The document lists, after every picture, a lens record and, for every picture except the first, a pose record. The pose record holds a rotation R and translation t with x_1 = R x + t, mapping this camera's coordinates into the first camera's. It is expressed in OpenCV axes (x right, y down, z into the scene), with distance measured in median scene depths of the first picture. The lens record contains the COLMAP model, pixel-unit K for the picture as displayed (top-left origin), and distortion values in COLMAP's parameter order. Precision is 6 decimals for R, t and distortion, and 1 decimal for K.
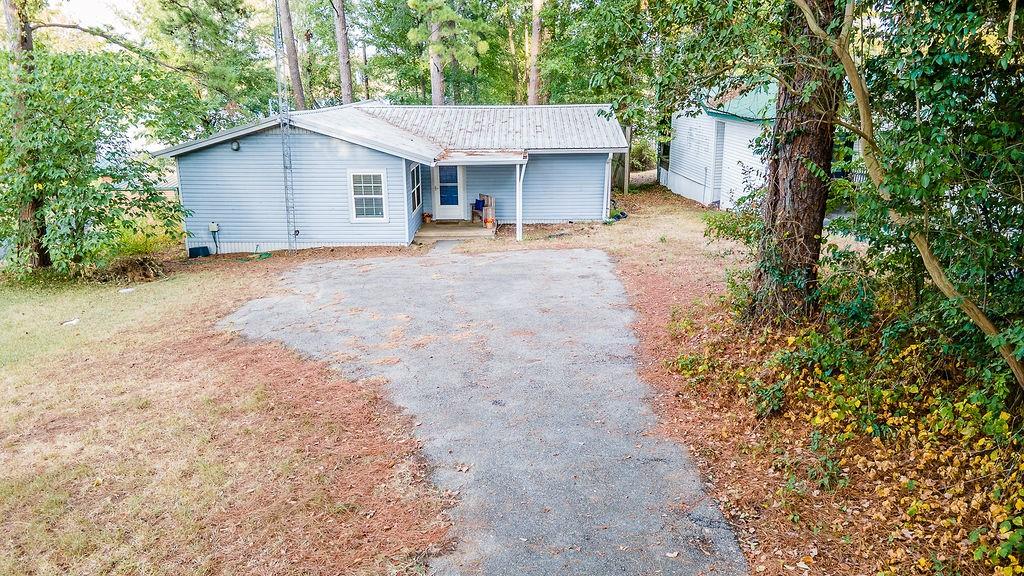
lens RADIAL K [[740.4, 0, 519.4], [0, 740.4, 290.4], [0, 0, 1]] dist [0.028221, 0.025078]
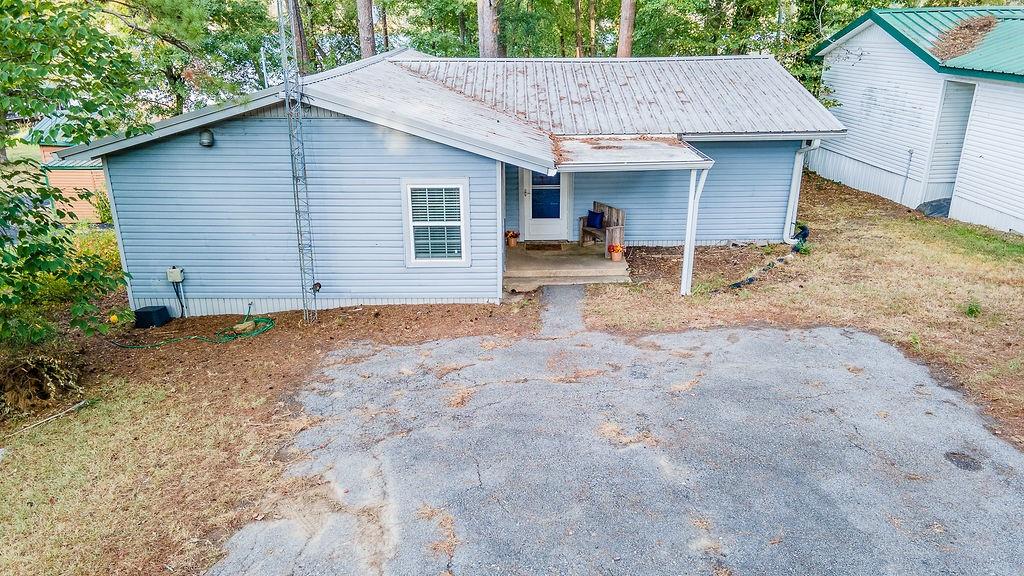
lens RADIAL K [[740.4, 0, 519.4], [0, 740.4, 290.4], [0, 0, 1]] dist [0.028221, 0.025078]
pose [[0.999969, -0.001581, 0.007725, -0.141510], [0.000977, 0.996984, 0.077595, -0.118499], [-0.007824, -0.077585, 0.996955, 0.405627]]
